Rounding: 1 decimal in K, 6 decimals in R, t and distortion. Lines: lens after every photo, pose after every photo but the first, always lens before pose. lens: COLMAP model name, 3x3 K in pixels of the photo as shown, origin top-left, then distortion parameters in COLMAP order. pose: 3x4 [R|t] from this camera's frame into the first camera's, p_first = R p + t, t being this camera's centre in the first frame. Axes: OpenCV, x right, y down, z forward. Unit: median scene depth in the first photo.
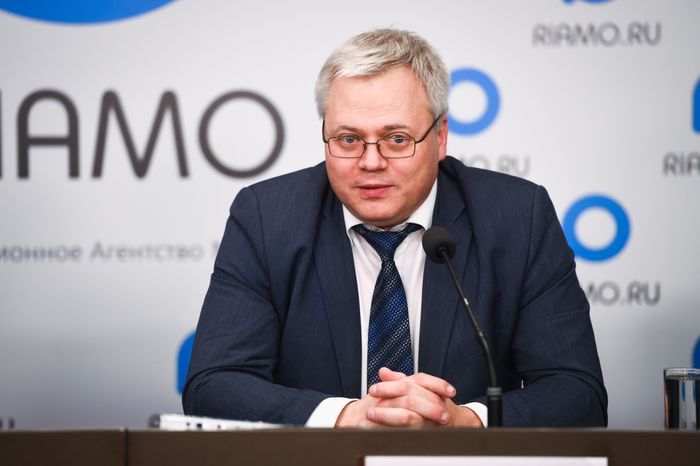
lens RADIAL K [[3798.5, 0, 351.9], [0, 3798.5, 233.7], [0, 0, 1]] dist [2.338931, 0.000000]
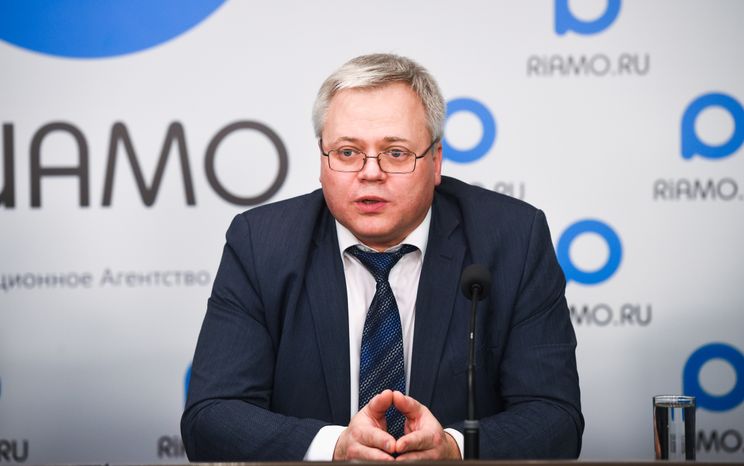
lens RADIAL K [[3215.1, 0, 369.1], [0, 3215.1, 229.4], [0, 0, 1]] dist [1.289599, 0.000000]
pose [[0.999976, -0.006920, 0.000963, 0.003395], [0.006932, 0.999894, -0.012804, 0.003281], [-0.000874, 0.012810, 0.999918, 0.128052]]
